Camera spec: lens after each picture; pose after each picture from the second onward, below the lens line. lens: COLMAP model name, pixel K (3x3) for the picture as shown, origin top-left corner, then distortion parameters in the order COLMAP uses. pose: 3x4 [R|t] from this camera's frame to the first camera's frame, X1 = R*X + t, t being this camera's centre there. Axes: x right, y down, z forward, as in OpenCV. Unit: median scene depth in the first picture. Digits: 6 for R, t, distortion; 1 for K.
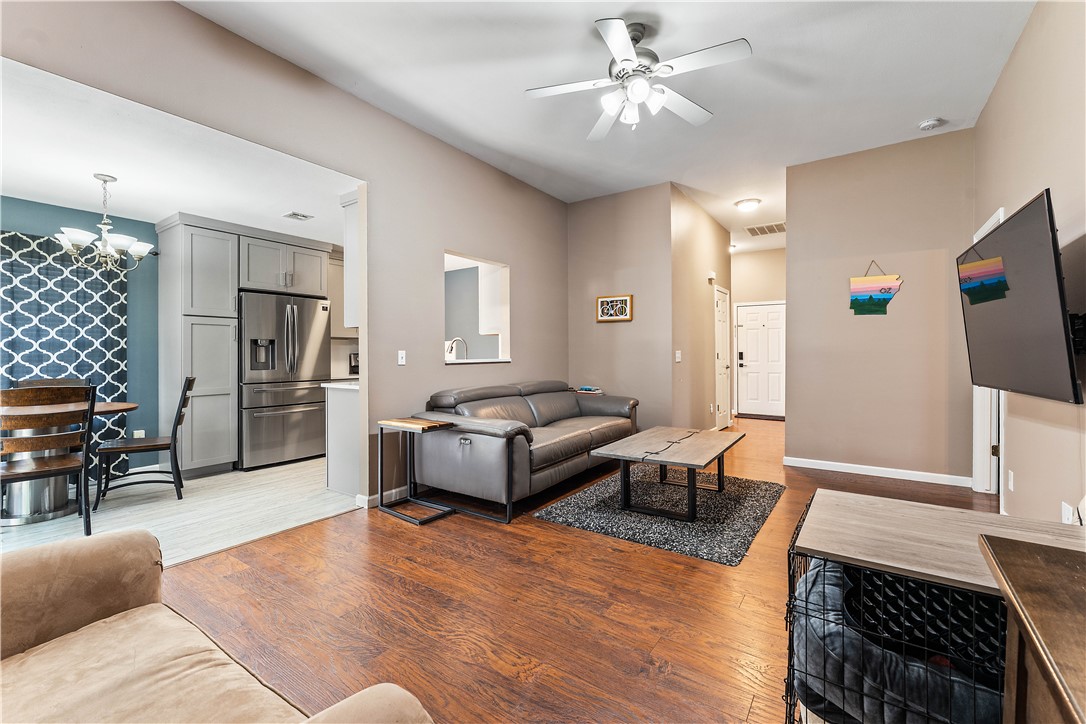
lens RADIAL K [[455.3, 0, 540.6], [0, 455.3, 350.6], [0, 0, 1]] dist [0.000962, -0.000074]
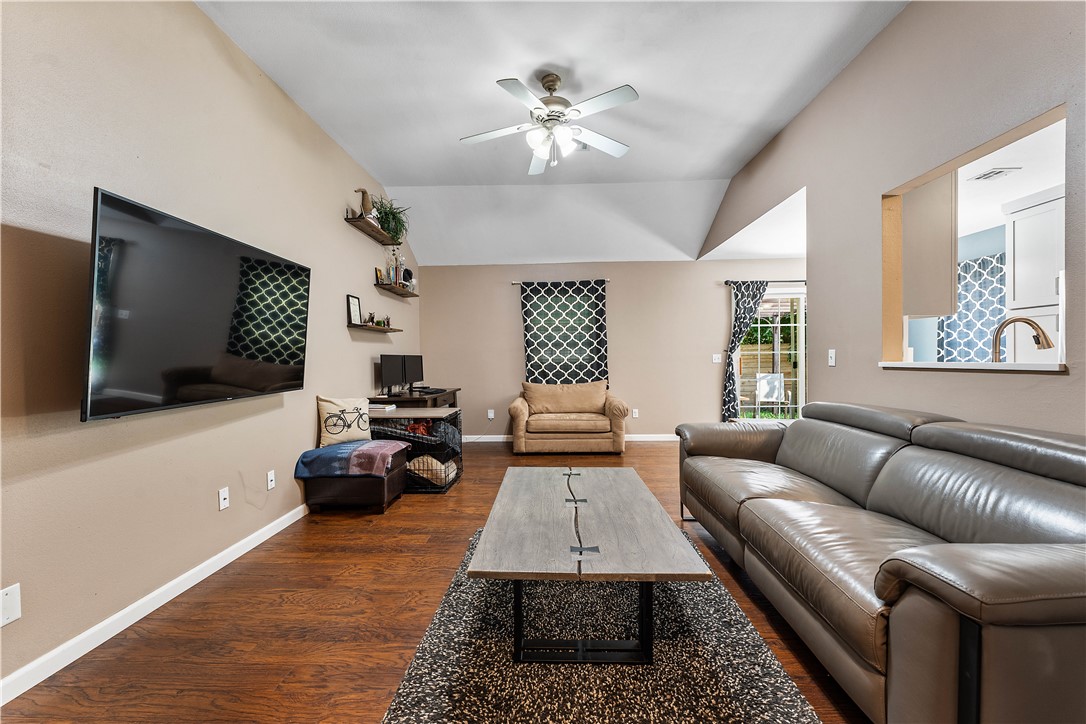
lens RADIAL K [[433.7, 0, 536.2], [0, 433.7, 361.9], [0, 0, 1]] dist [0.001051, -0.000151]
pose [[-0.844331, 0.019148, -0.535480, 0.592210], [0.020612, 0.999782, 0.003250, 0.009201], [0.535426, -0.008293, -0.844542, 1.339521]]
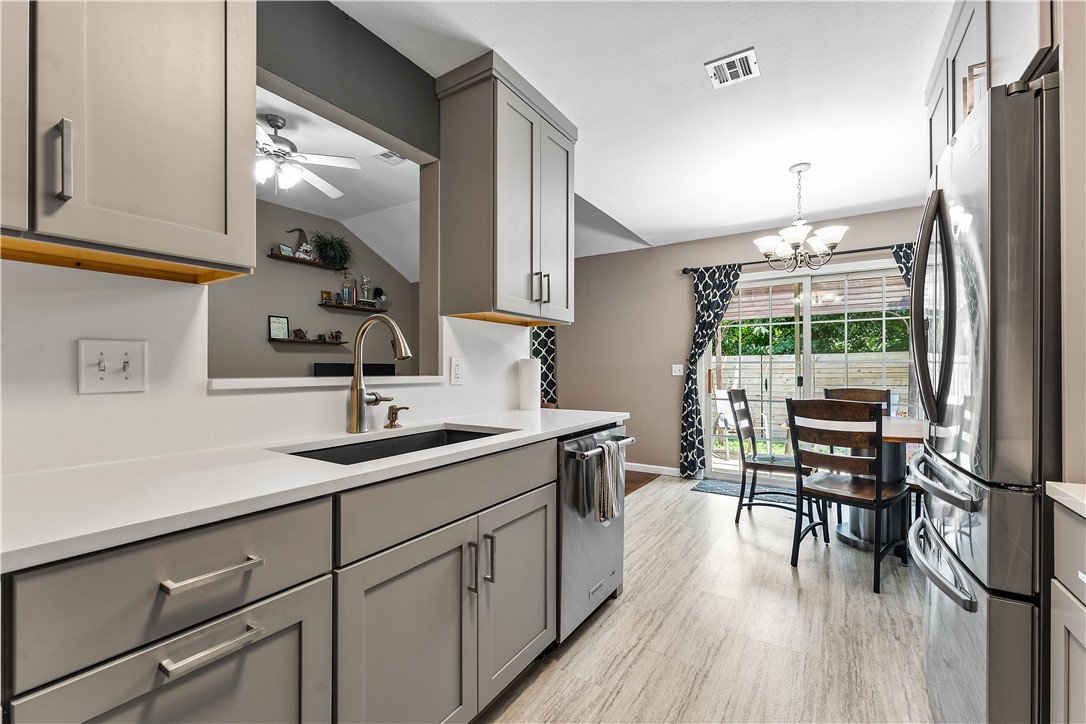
lens RADIAL K [[458.5, 0, 540.6], [0, 458.5, 365.7], [0, 0, 1]] dist [0.001331, 0.000070]
pose [[-0.999548, 0.005666, -0.029518, -0.359235], [0.006070, 0.999889, -0.013609, 0.017348], [0.029438, -0.013782, -0.999472, 1.626084]]
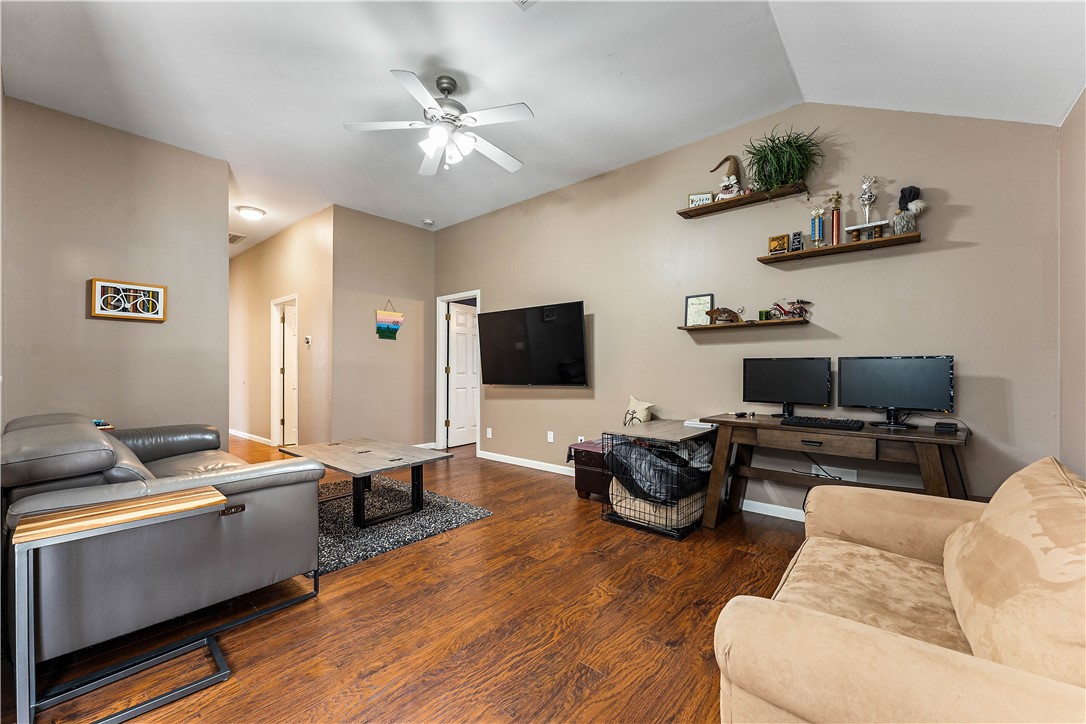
lens RADIAL K [[433.6, 0, 536.6], [0, 433.6, 367.6], [0, 0, 1]] dist [-0.001532, -0.000145]
pose [[0.107475, 0.002998, 0.994203, -0.591526], [-0.006002, 0.999979, -0.002366, 0.007950], [-0.994190, -0.005713, 0.107491, 0.459590]]
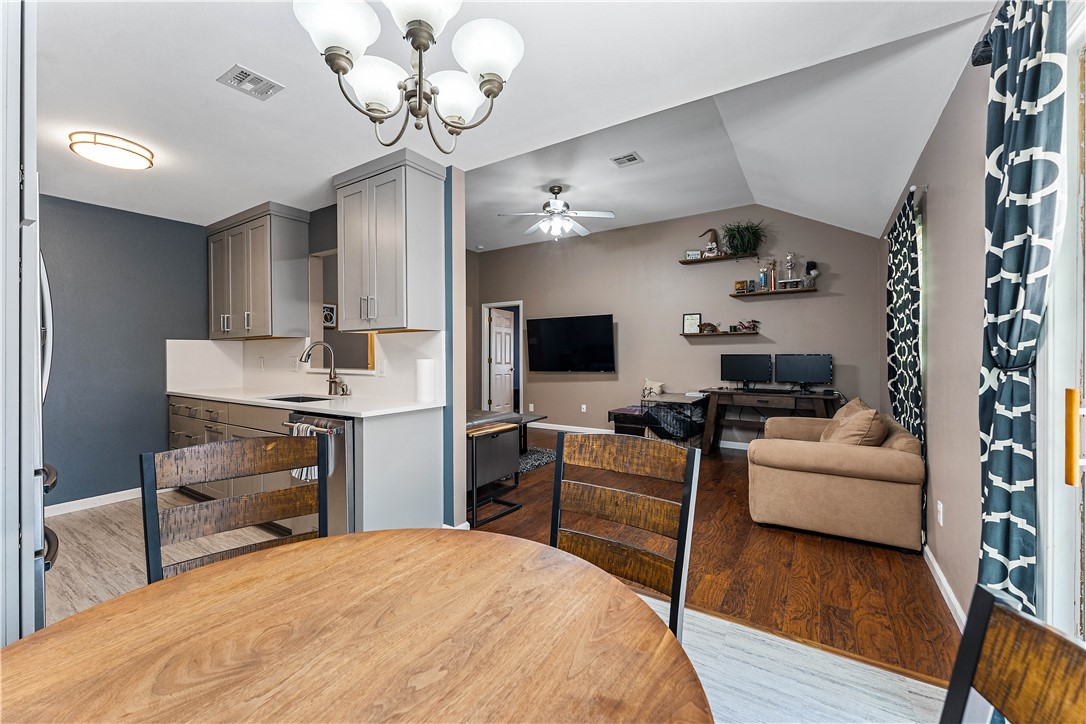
lens RADIAL K [[435.8, 0, 535.5], [0, 435.8, 355.0], [0, 0, 1]] dist [0.000070, -0.000068]
pose [[-0.023083, 0.002995, 0.999729, -1.110998], [-0.003321, 0.999990, -0.003072, -0.006156], [-0.999728, -0.003391, -0.023073, 0.787626]]
